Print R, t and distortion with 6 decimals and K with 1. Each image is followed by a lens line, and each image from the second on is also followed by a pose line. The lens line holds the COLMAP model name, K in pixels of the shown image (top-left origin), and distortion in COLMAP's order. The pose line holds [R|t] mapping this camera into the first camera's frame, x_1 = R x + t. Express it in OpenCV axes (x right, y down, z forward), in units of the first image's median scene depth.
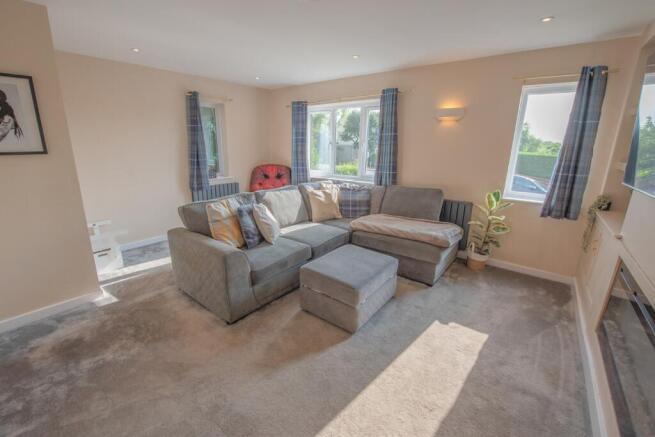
lens RADIAL K [[263.3, 0, 326.6], [0, 263.3, 220.6], [0, 0, 1]] dist [-0.002412, -0.000309]
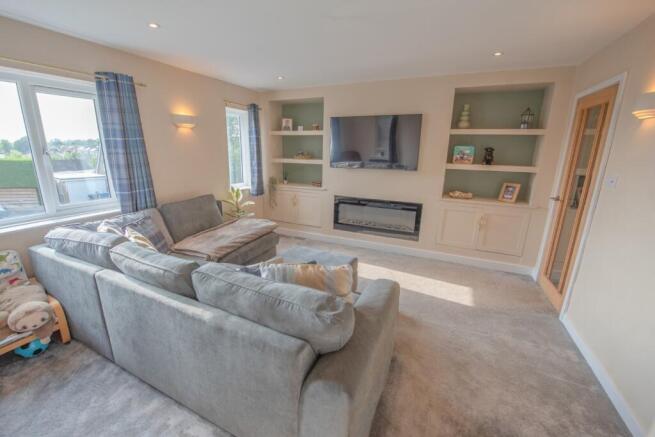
lens RADIAL K [[263.3, 0, 326.6], [0, 263.3, 220.6], [0, 0, 1]] dist [-0.002412, -0.000309]
pose [[-0.220591, -0.288981, 0.931574, -0.681728], [0.232178, 0.912089, 0.337915, -0.275409], [-0.947329, 0.290832, -0.134104, 0.742294]]
